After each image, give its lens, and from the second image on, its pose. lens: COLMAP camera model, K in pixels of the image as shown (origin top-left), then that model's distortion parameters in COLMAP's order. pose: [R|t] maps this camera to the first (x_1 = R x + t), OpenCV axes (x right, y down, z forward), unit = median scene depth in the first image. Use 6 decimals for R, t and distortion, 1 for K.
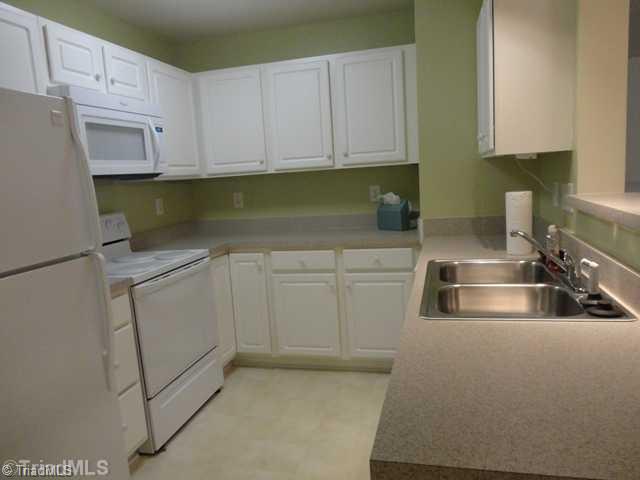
lens RADIAL K [[457.6, 0, 320.0], [0, 457.6, 240.0], [0, 0, 1]] dist [-0.025033, 0.011405]
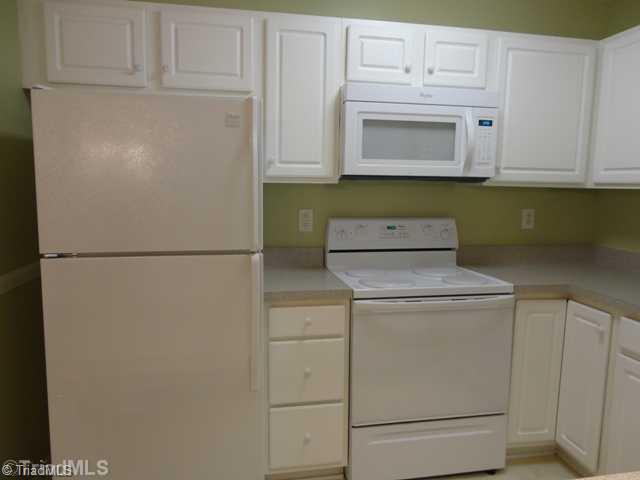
lens RADIAL K [[457.6, 0, 320.0], [0, 457.6, 240.0], [0, 0, 1]] dist [-0.025033, 0.011405]
pose [[0.421308, 0.178585, -0.889161, 0.283650], [-0.171962, 0.978366, 0.115022, -0.087249], [0.890465, 0.104442, 0.442903, 0.427040]]
